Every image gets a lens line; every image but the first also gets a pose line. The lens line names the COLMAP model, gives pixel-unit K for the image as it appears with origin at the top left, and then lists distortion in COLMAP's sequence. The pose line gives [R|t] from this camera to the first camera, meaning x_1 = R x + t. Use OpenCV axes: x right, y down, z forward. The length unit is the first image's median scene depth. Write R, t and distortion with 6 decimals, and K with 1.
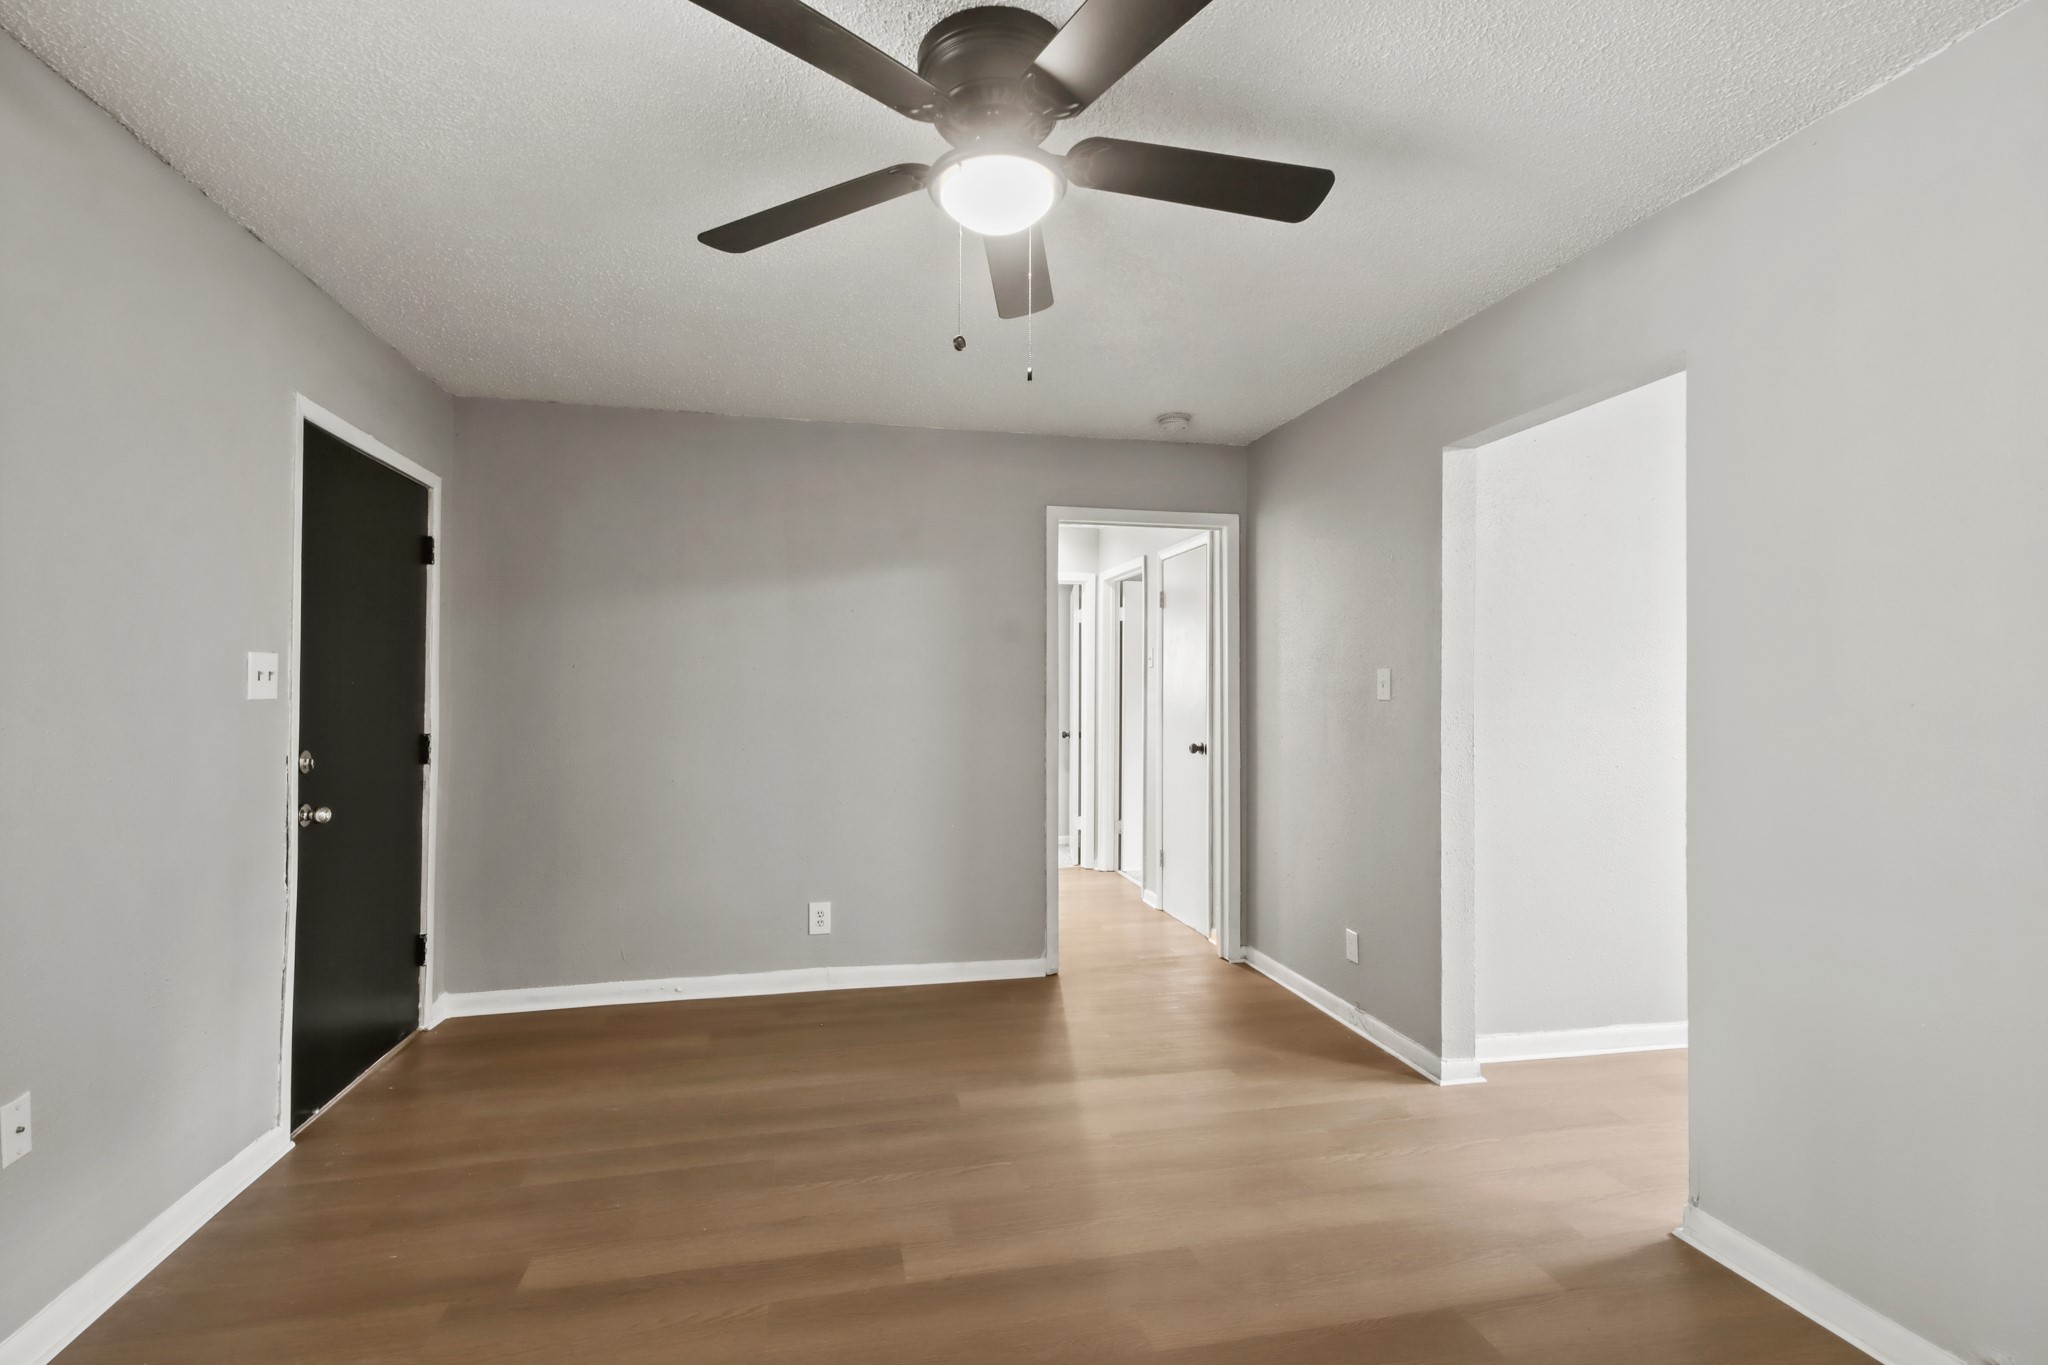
lens RADIAL K [[950.2, 0, 1022.4], [0, 950.2, 685.6], [0, 0, 1]] dist [0.023565, -0.008965]
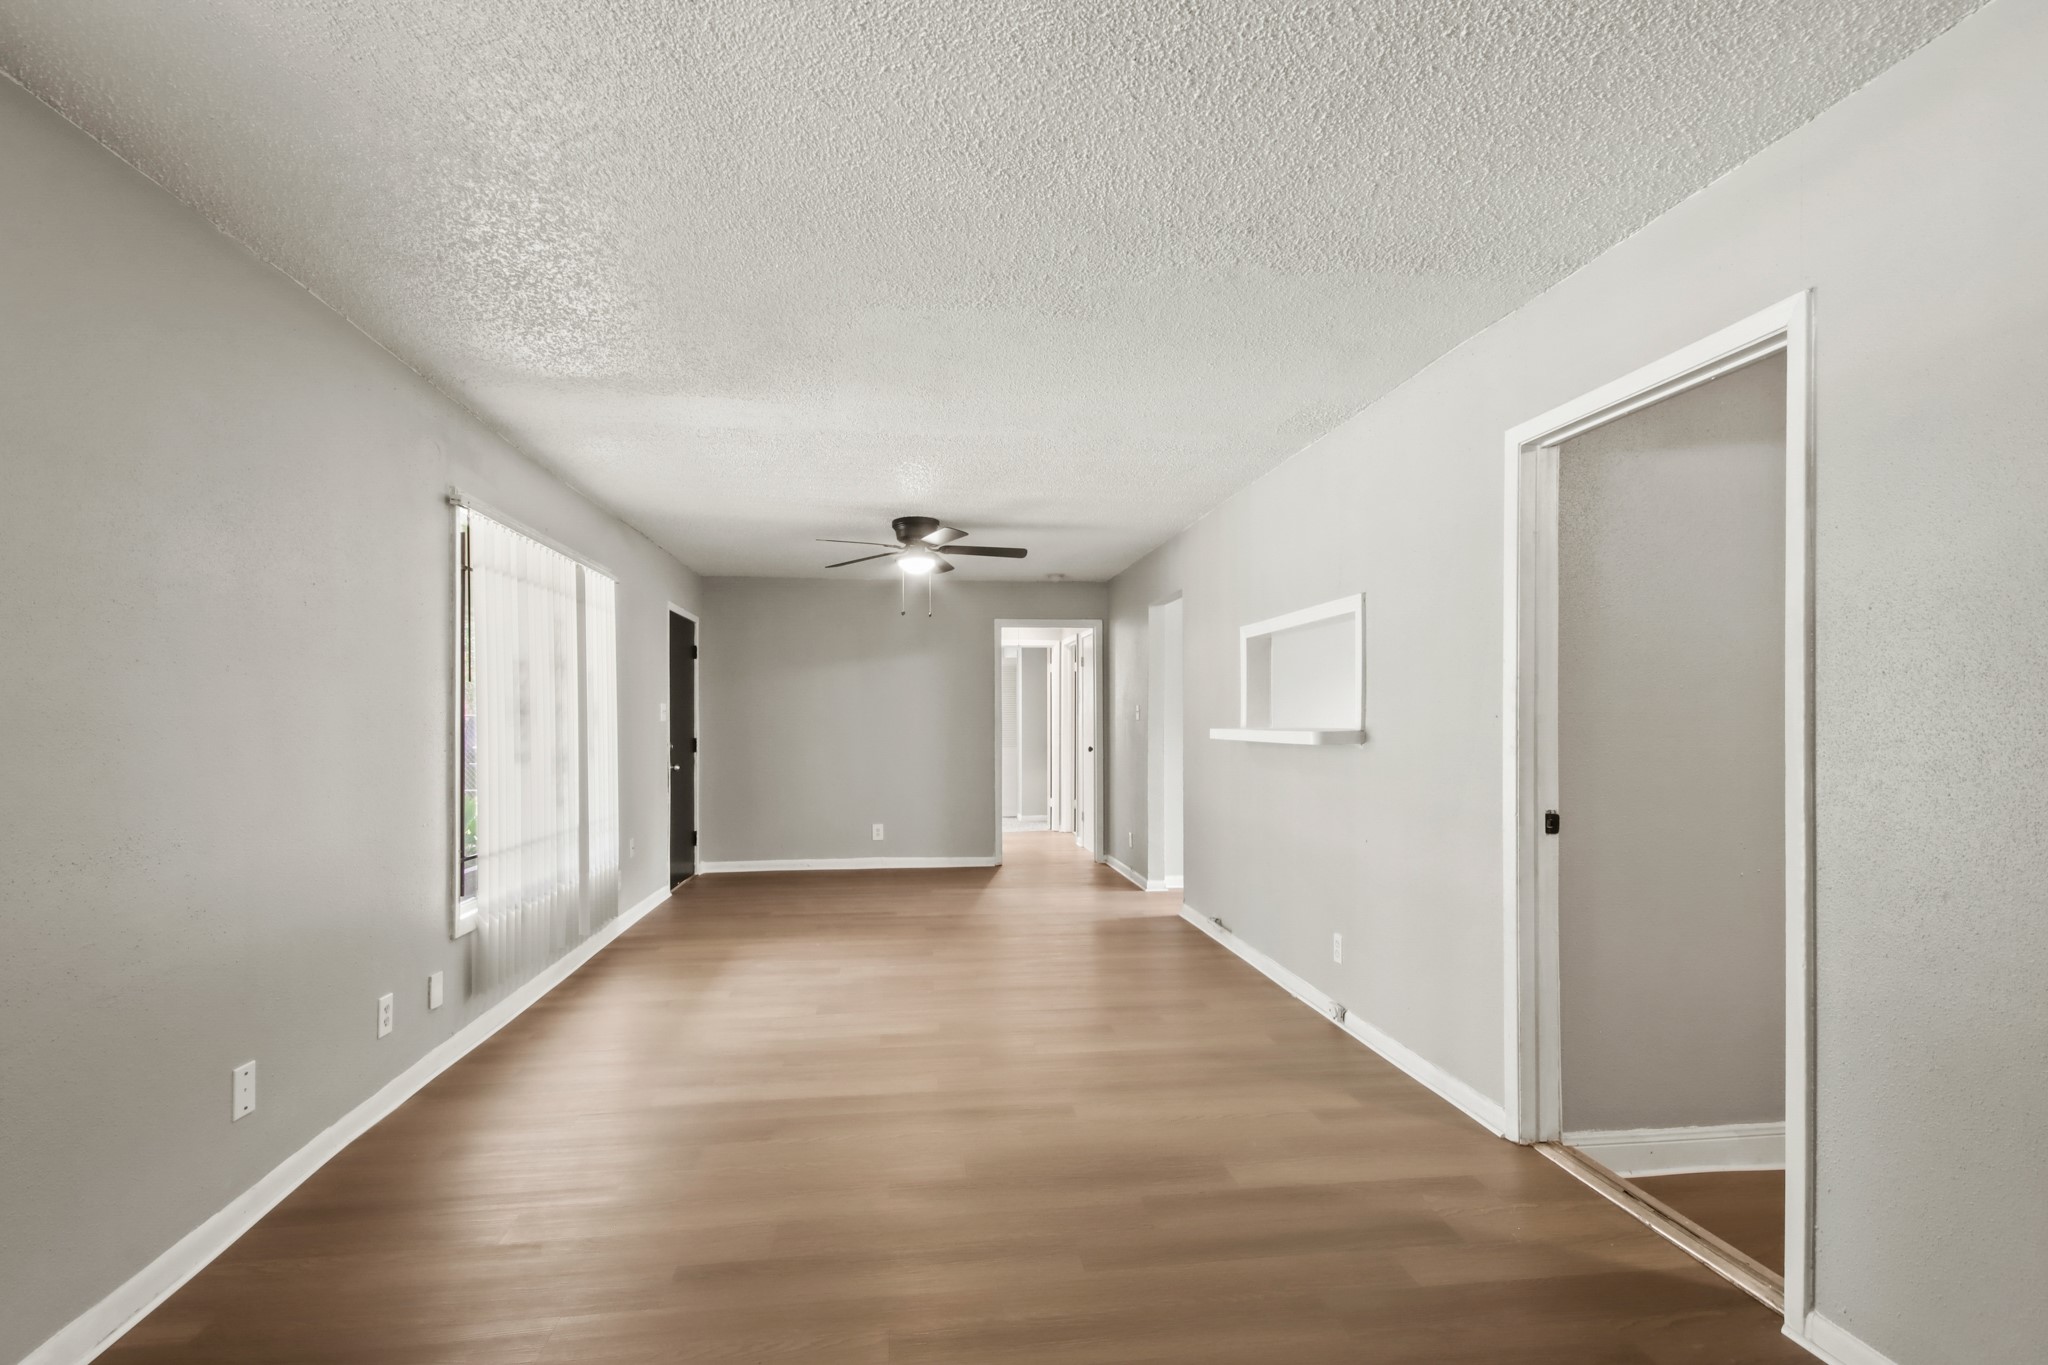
lens RADIAL K [[973.8, 0, 1020.6], [0, 973.8, 729.4], [0, 0, 1]] dist [0.000940, -0.000067]
pose [[0.995912, -0.003809, -0.090244, 0.294045], [0.005390, 0.999836, 0.017285, -0.002908], [0.090163, -0.017700, 0.995770, -1.085935]]
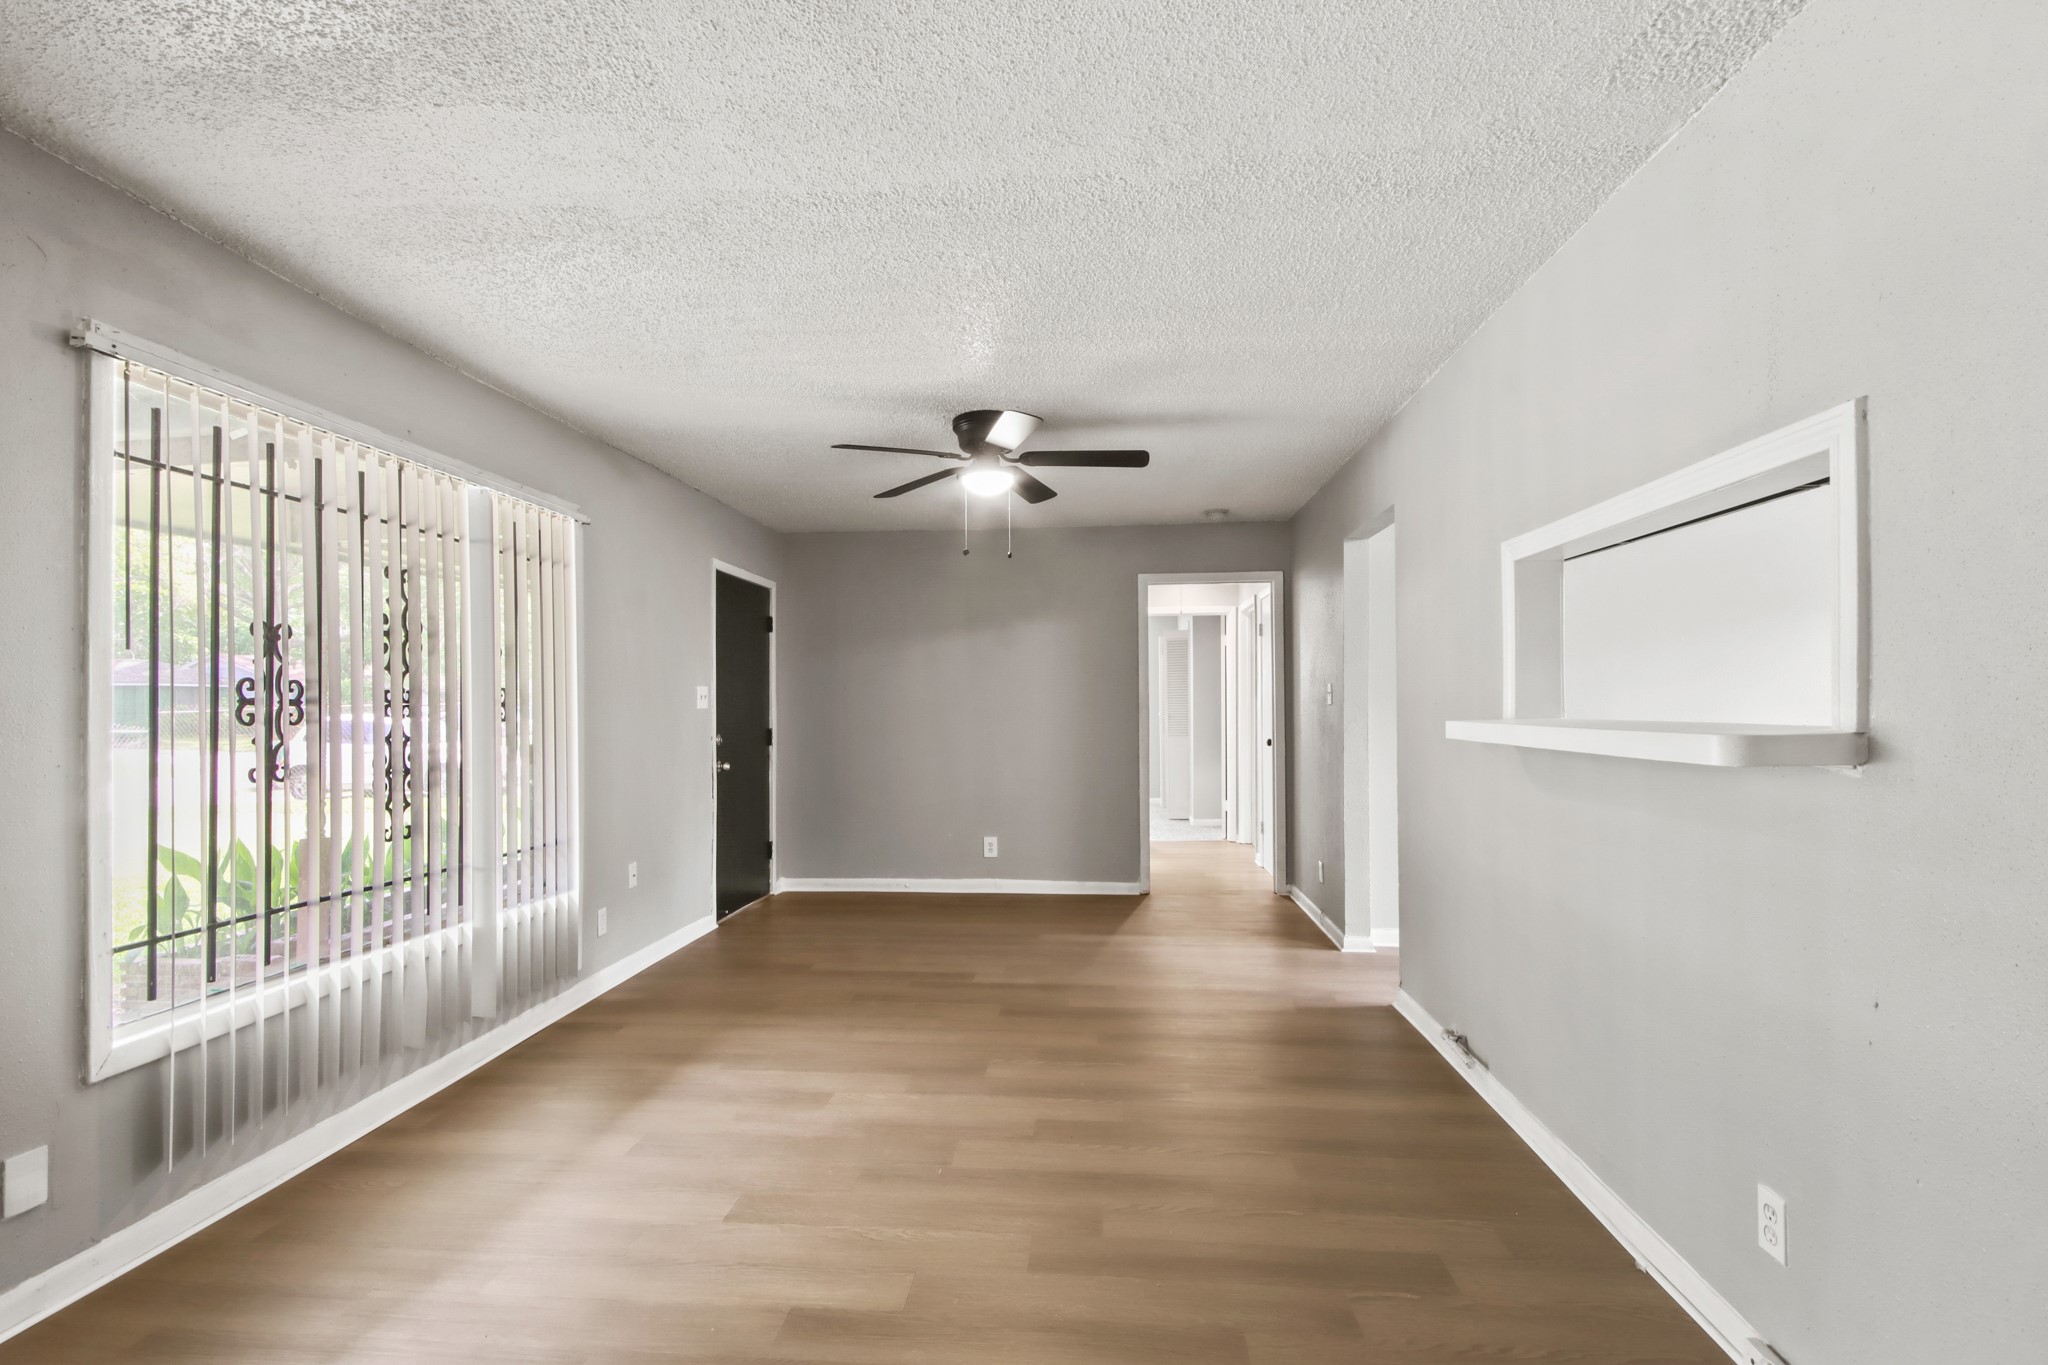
lens RADIAL K [[955.8, 0, 1017.0], [0, 955.8, 706.8], [0, 0, 1]] dist [0.014529, 0.000509]
pose [[0.953764, -0.008099, -0.300446, 0.337900], [0.011512, 0.999888, 0.009593, -0.001673], [0.300335, -0.012608, 0.953751, -0.539978]]
